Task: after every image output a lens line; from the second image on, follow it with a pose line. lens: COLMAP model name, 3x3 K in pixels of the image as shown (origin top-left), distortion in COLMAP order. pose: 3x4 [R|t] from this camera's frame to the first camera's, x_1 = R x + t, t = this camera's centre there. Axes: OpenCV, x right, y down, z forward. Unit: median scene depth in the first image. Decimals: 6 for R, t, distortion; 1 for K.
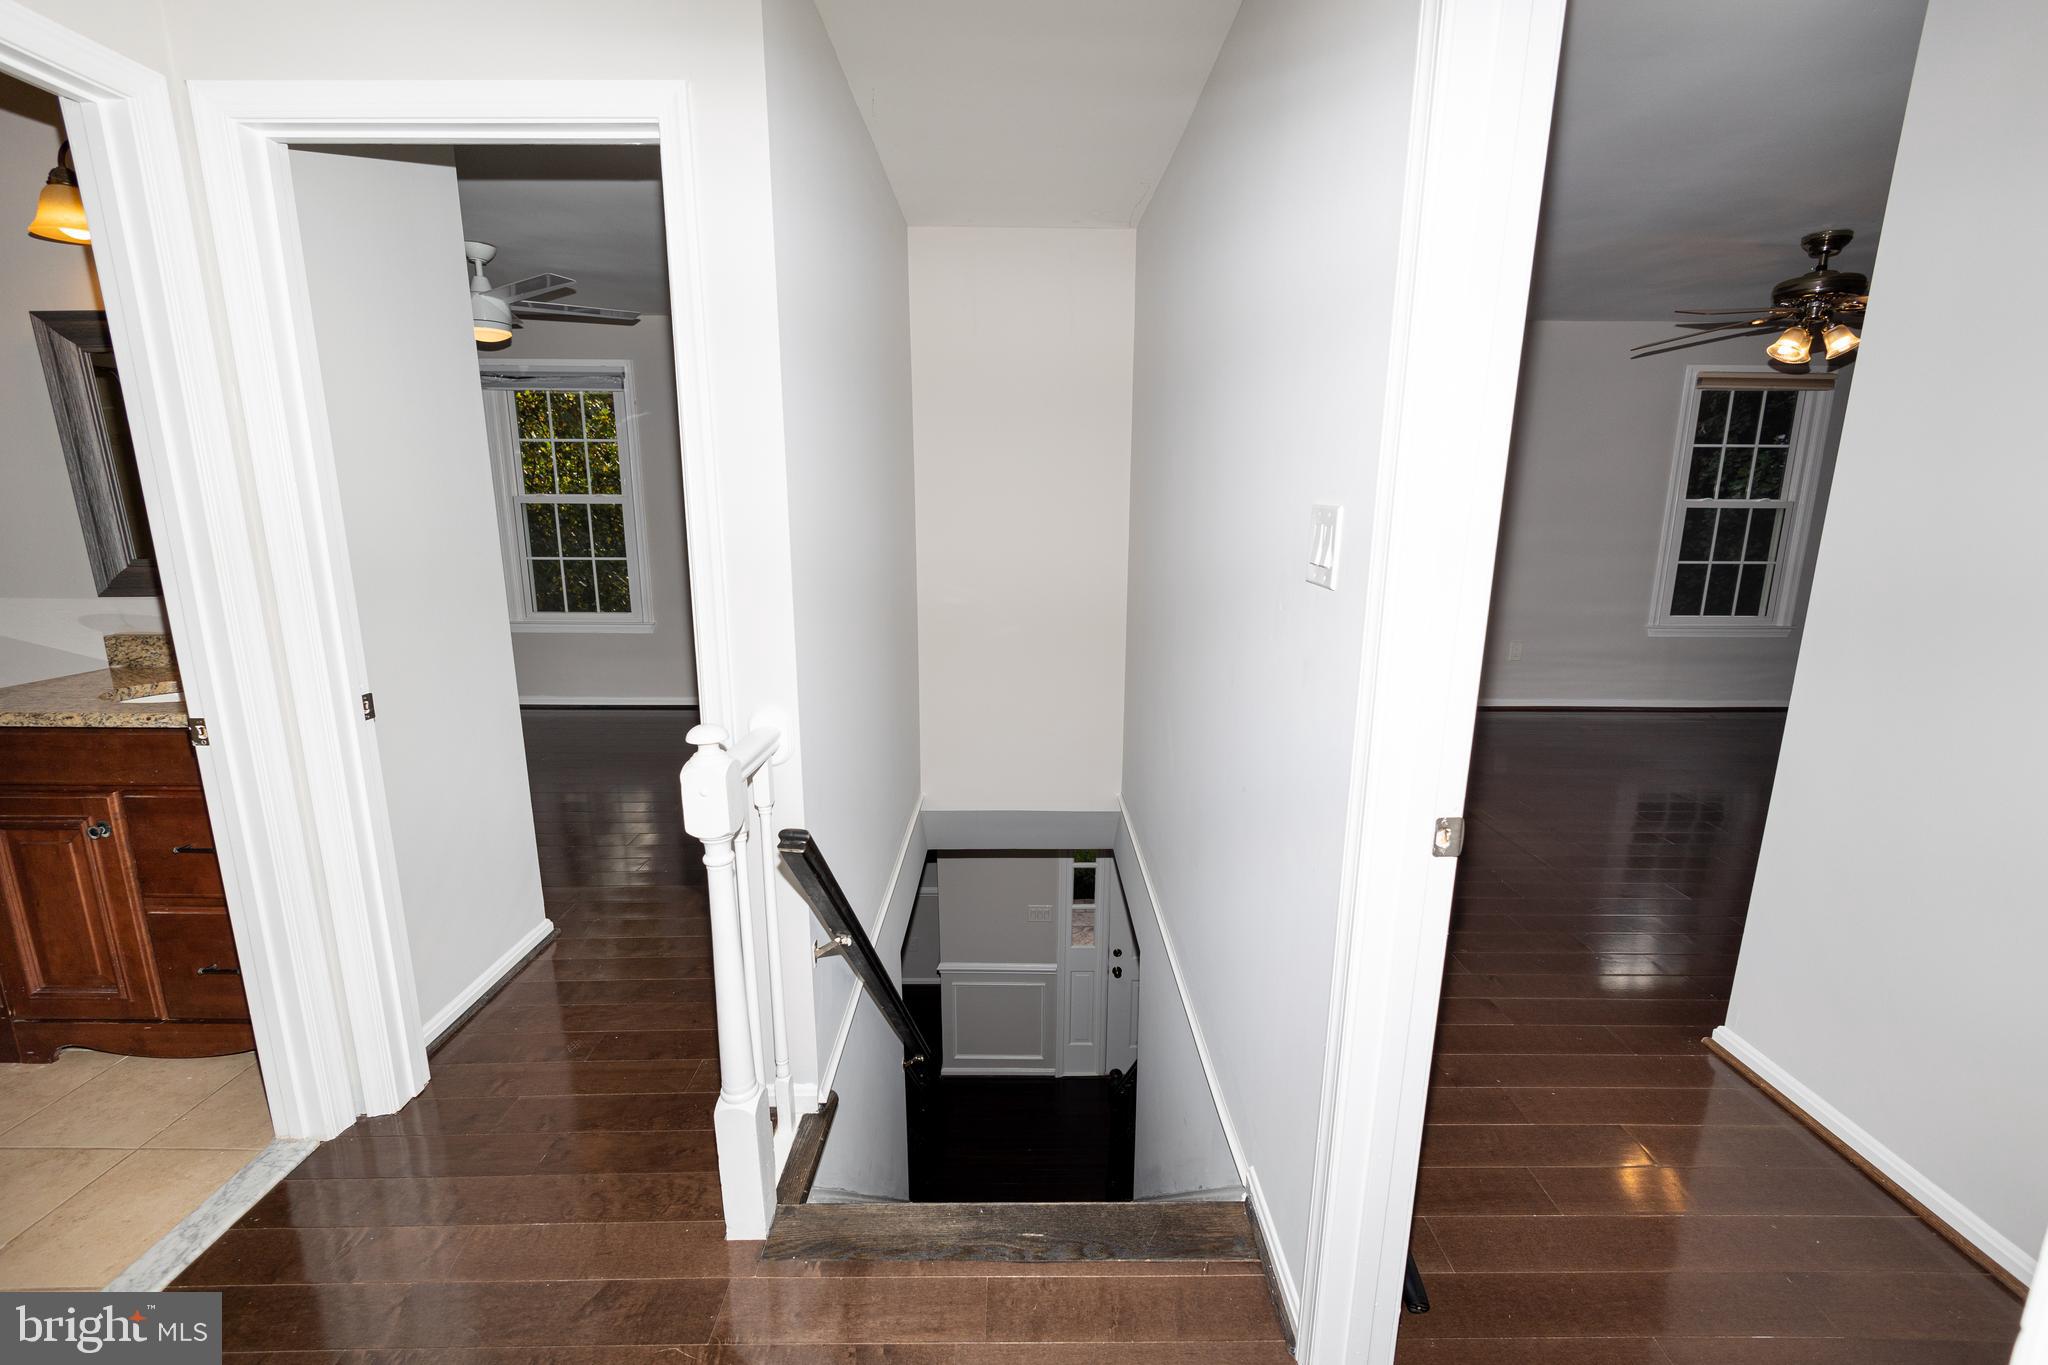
lens RADIAL K [[890.6, 0, 1035.2], [0, 890.6, 681.3], [0, 0, 1]] dist [0.004303, -0.001894]
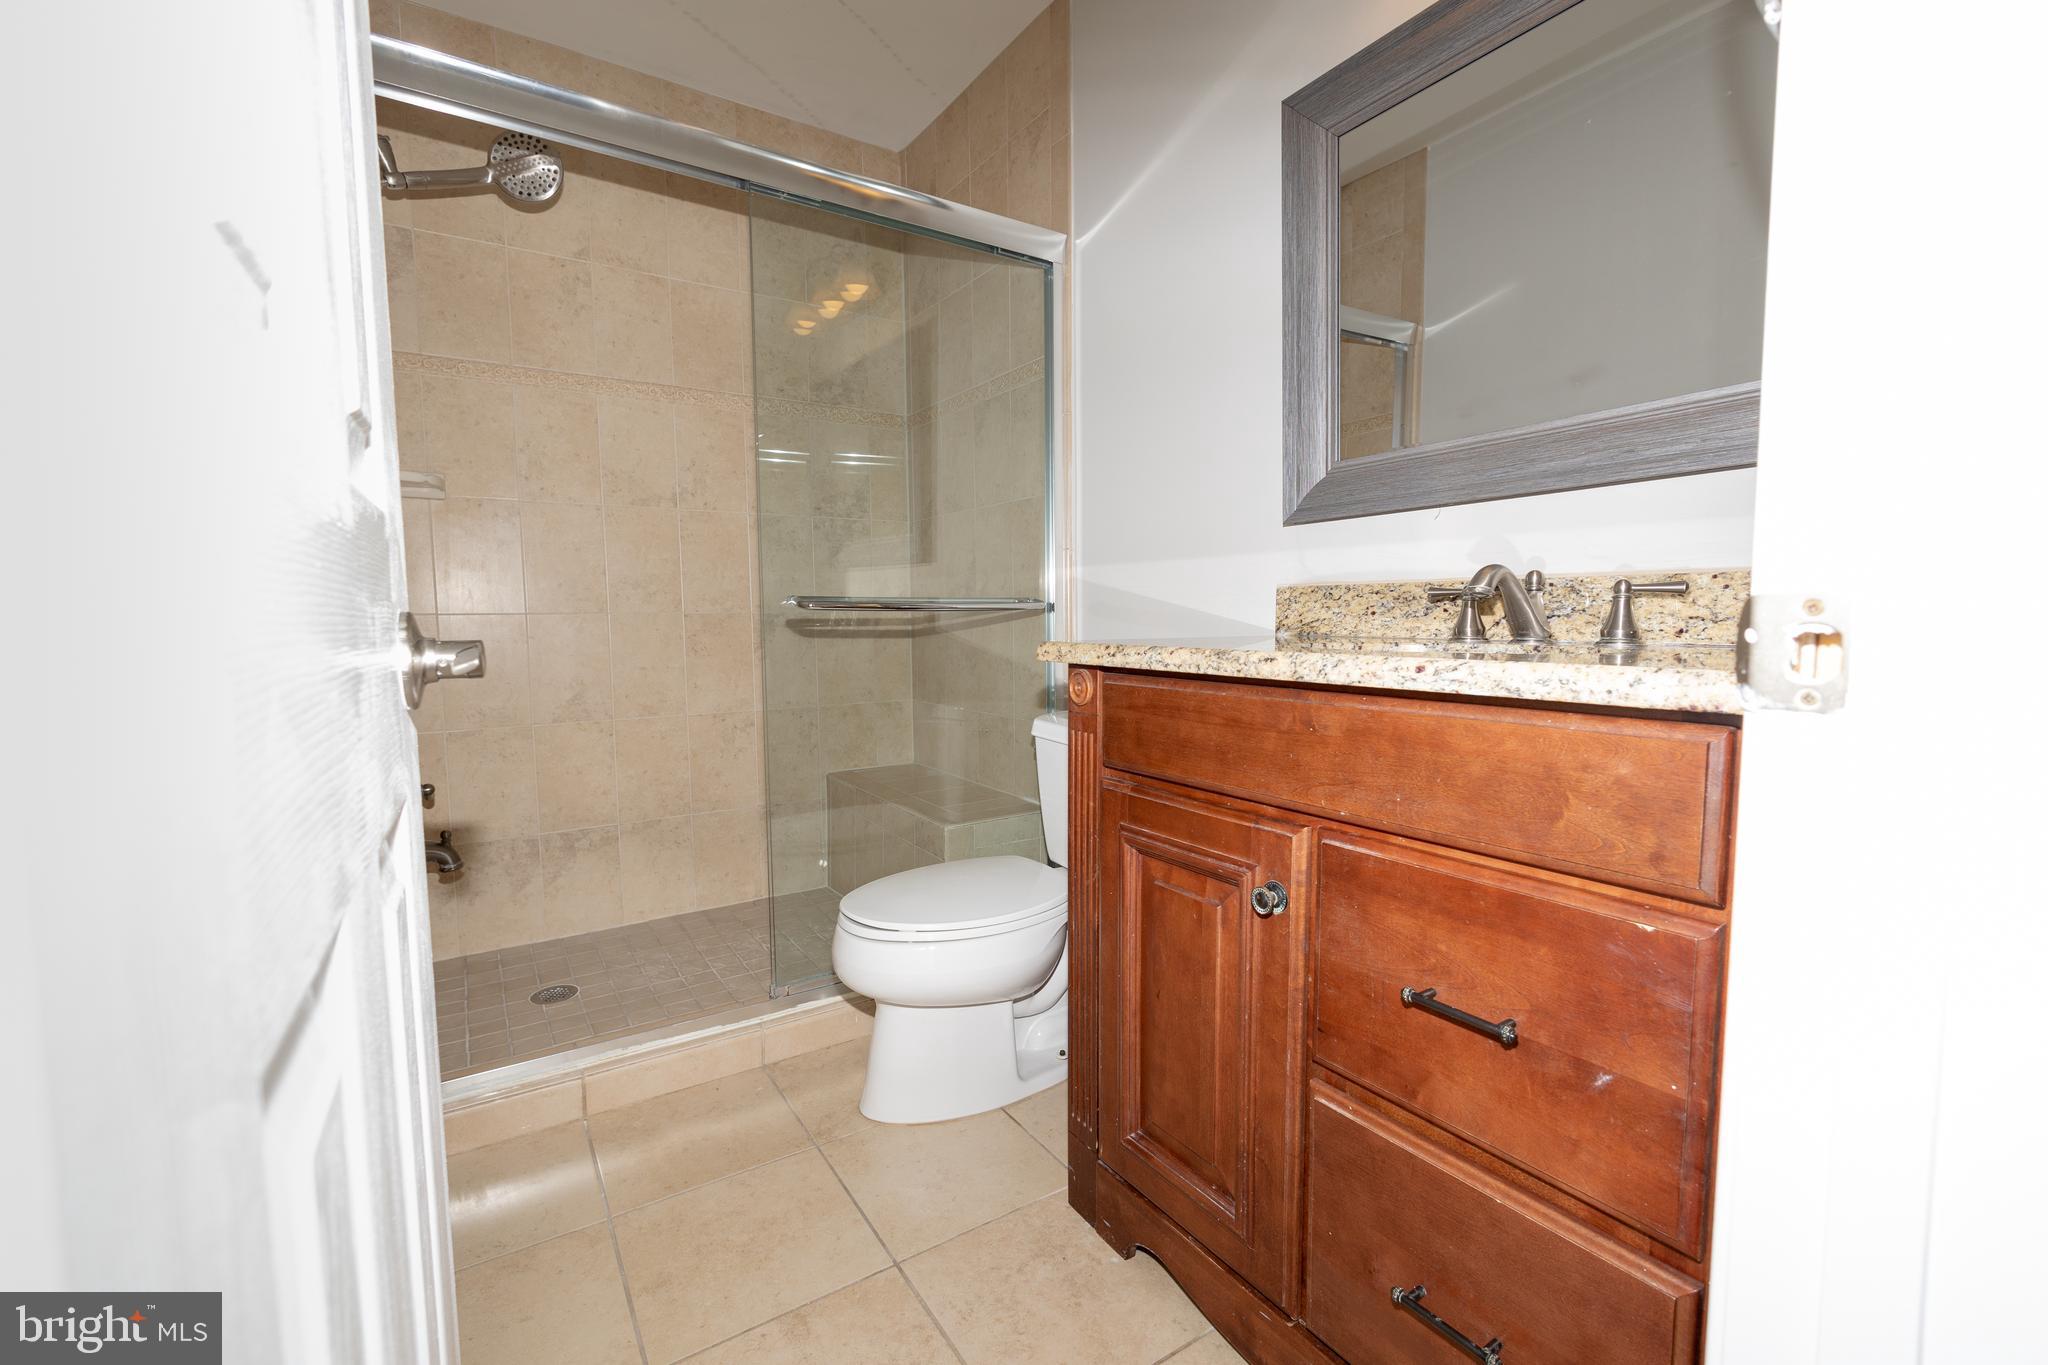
lens RADIAL K [[890.6, 0, 1028.9], [0, 890.6, 681.4], [0, 0, 1]] dist [0.004303, -0.001894]
pose [[0.557399, 0.058035, -0.828214, -0.718138], [-0.165753, 0.985250, -0.042515, 0.091610], [0.813531, 0.160977, 0.558797, 0.595065]]
